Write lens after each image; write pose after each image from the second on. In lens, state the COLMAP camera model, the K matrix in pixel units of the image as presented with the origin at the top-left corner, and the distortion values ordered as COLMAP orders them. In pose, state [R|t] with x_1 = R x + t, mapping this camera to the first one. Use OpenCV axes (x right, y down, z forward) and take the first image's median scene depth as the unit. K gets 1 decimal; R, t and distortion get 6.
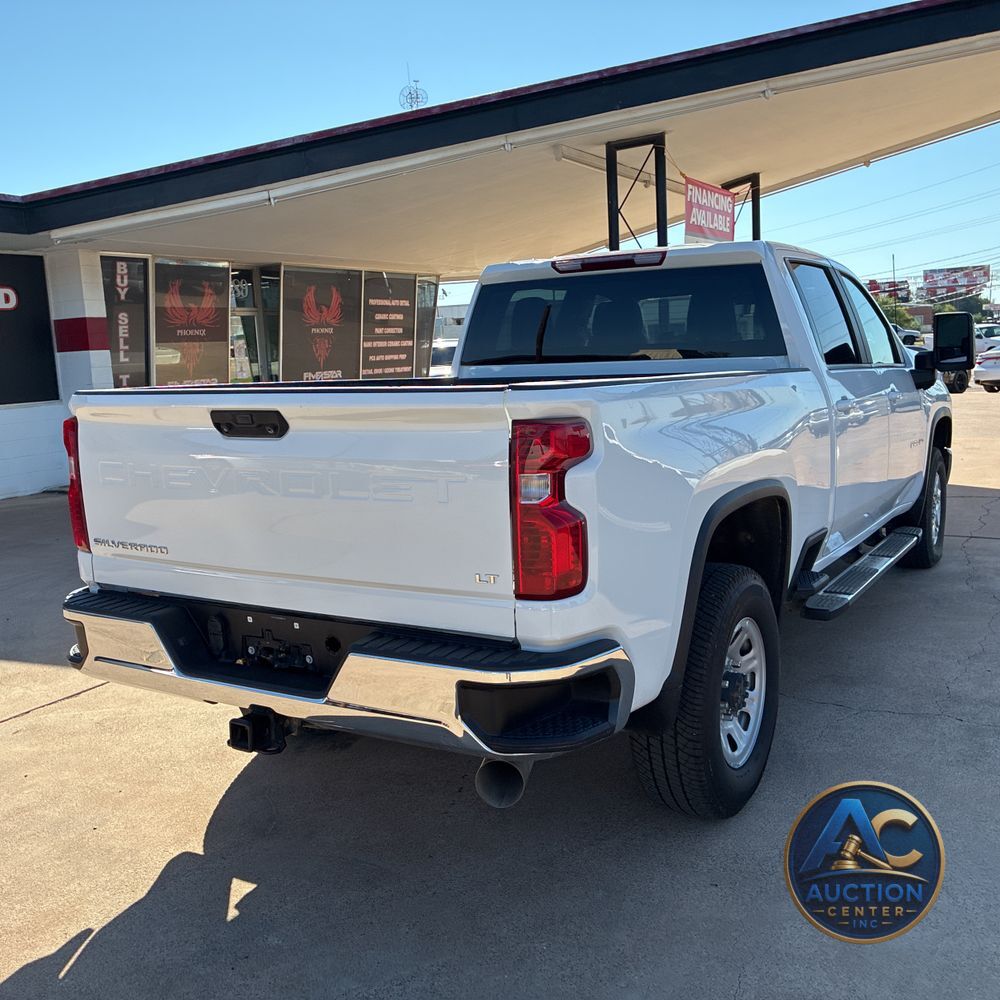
lens RADIAL K [[1005.8, 0, 497.0], [0, 1005.8, 484.1], [0, 0, 1]] dist [0.038378, -0.010732]
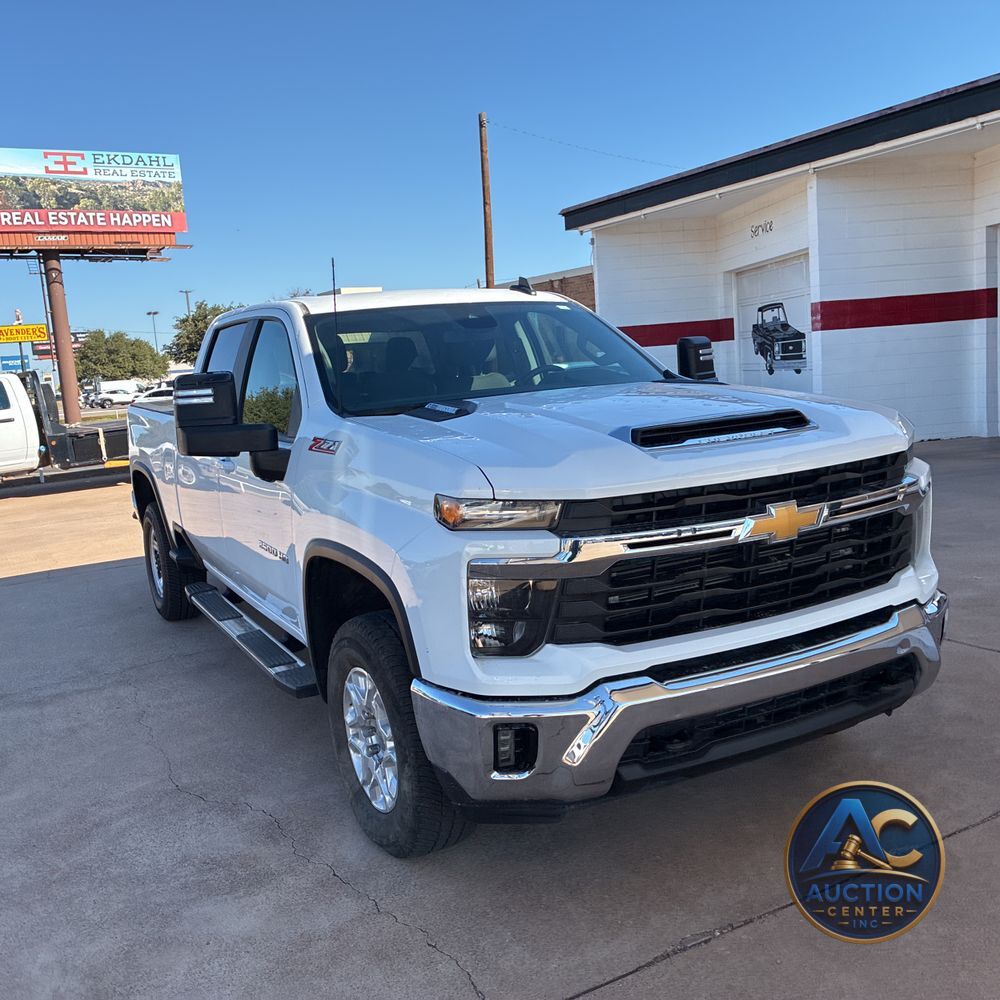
lens RADIAL K [[1008.4, 0, 497.1], [0, 1008.4, 499.9], [0, 0, 1]] dist [0.019015, -0.007503]
pose [[-0.499048, 0.198373, -0.843564, 0.516253], [-0.022766, 0.970109, 0.241599, -0.139253], [0.866275, 0.139774, -0.479615, 0.822205]]
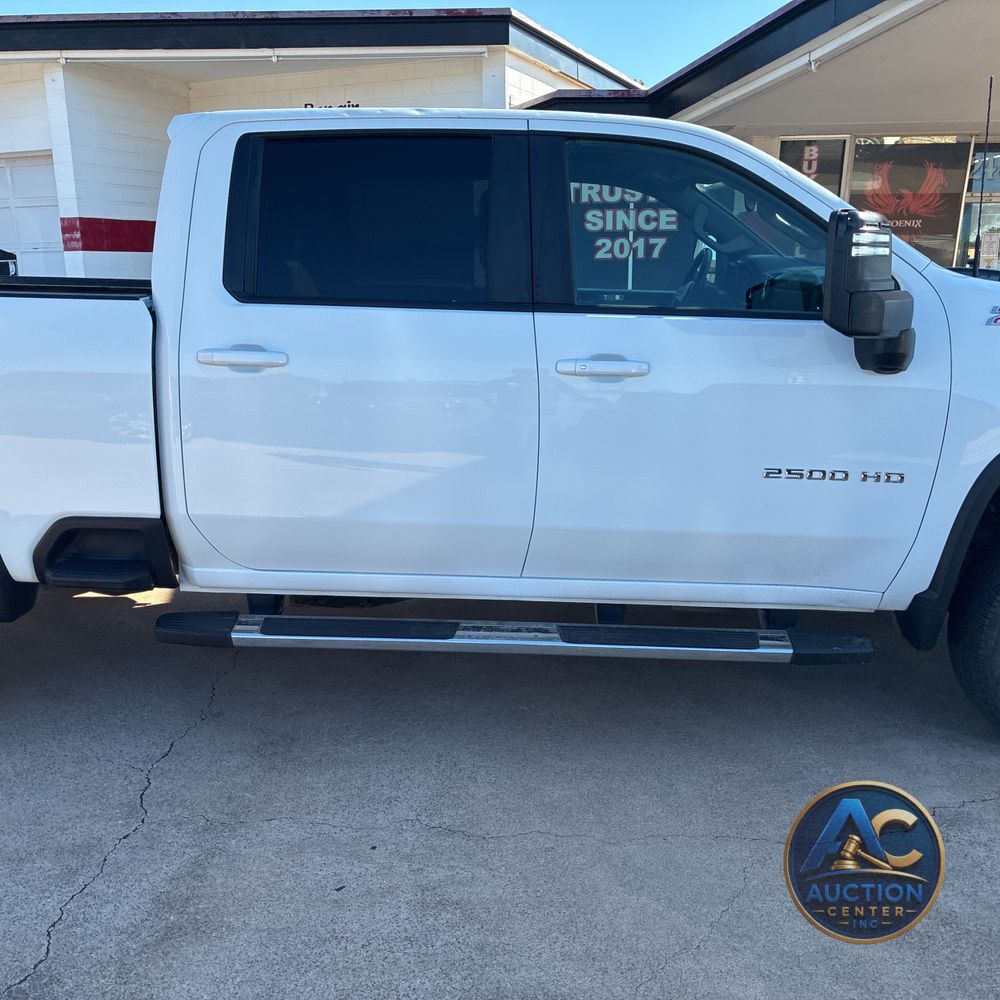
lens RADIAL K [[1008.4, 0, 497.1], [0, 1008.4, 499.9], [0, 0, 1]] dist [0.019015, -0.007503]
pose [[0.492748, 0.238417, -0.836873, 0.423085], [-0.132722, 0.971072, 0.198503, -0.059329], [0.859991, 0.013260, 0.510138, 0.336065]]
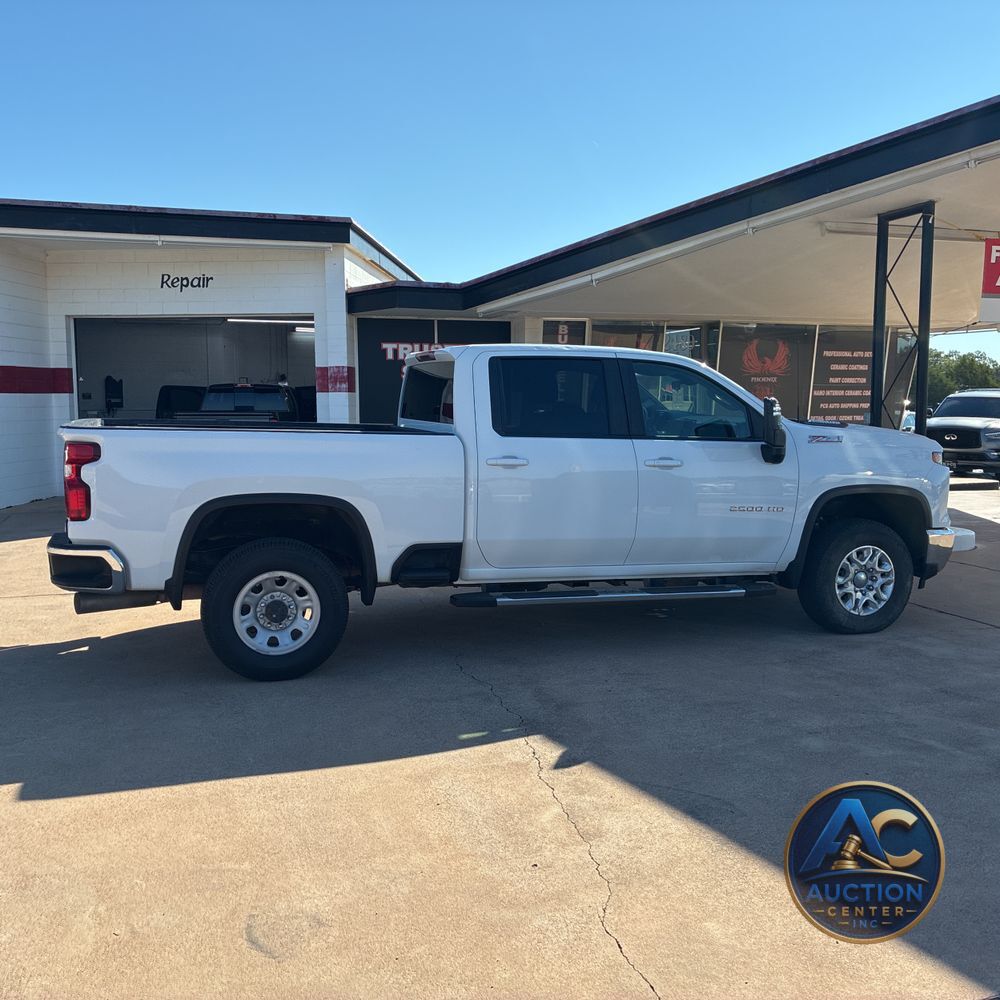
lens RADIAL K [[984.3, 0, 496.1], [0, 984.3, 496.0], [0, 0, 1]] dist [0.017173, -0.014857]
pose [[0.751349, 0.110509, -0.650586, 0.511563], [-0.122407, 0.992108, 0.027154, -0.027417], [0.648453, 0.059234, 0.758947, -0.017946]]
